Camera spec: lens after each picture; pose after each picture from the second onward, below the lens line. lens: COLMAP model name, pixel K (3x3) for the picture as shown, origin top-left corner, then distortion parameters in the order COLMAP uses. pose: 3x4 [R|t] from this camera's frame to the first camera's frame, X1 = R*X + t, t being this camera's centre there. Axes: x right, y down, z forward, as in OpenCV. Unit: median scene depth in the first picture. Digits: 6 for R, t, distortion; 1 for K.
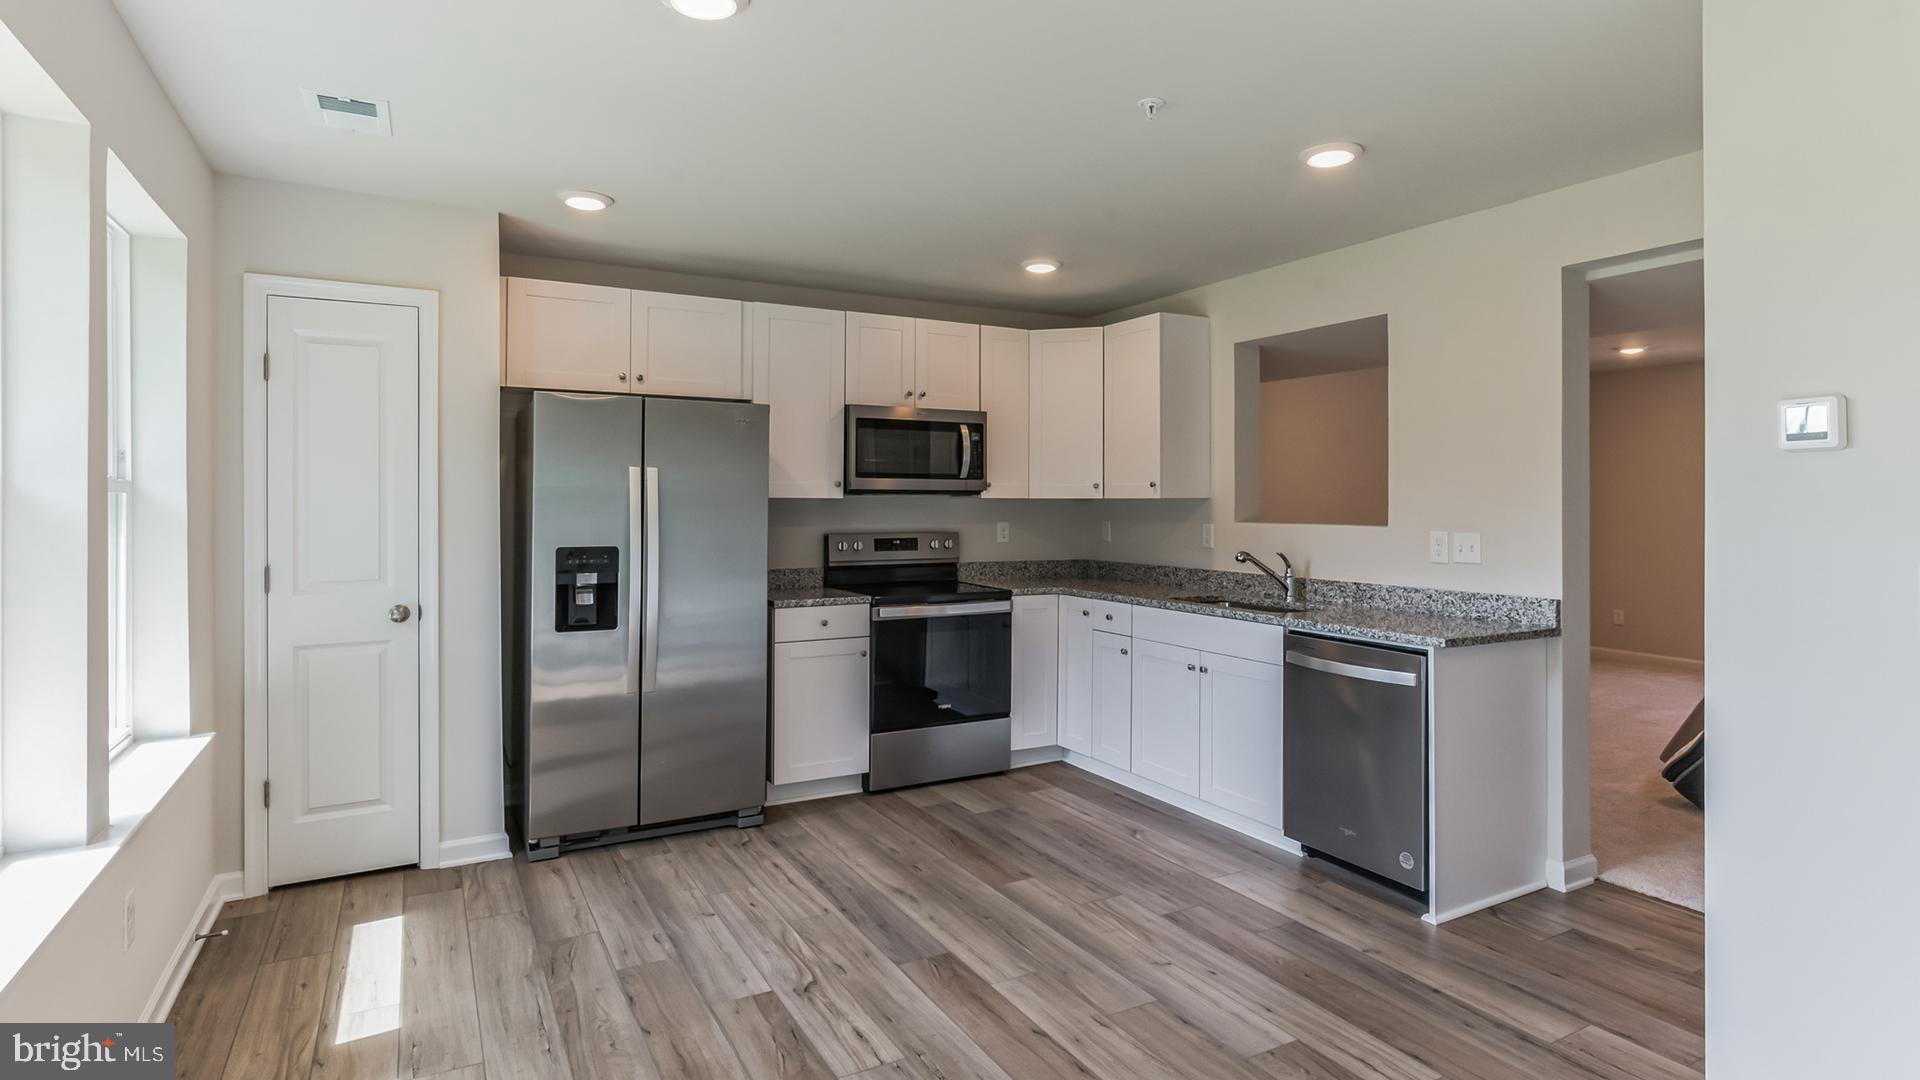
lens RADIAL K [[979.3, 0, 961.5], [0, 979.3, 498.6], [0, 0, 1]] dist [-0.000113, -0.000095]
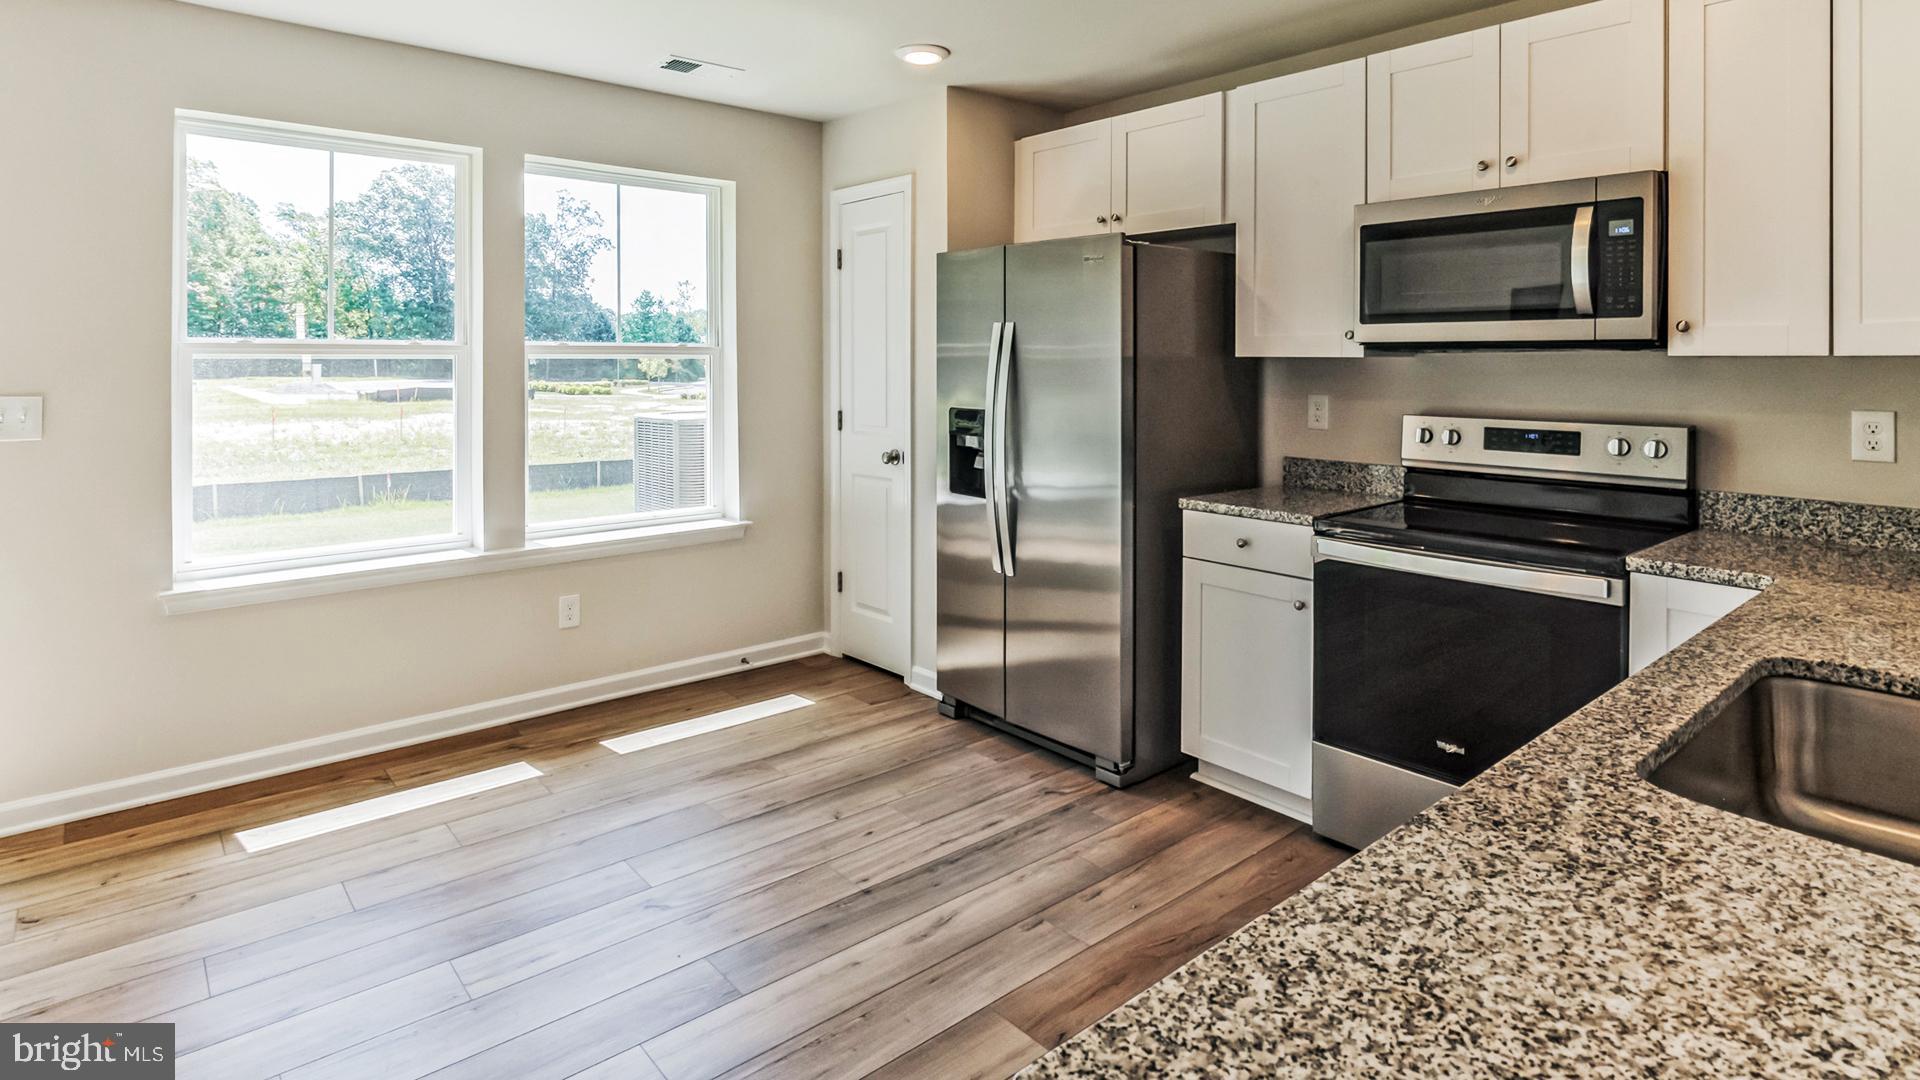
lens RADIAL K [[1000.6, 0, 960.3], [0, 1000.6, 361.4], [0, 0, 1]] dist [0.000562, -0.000035]
pose [[0.207177, 0.000460, -0.978303, 0.499268], [0.000026, 1.000000, 0.000475, 0.002537], [0.978304, -0.000124, 0.207177, 0.683711]]
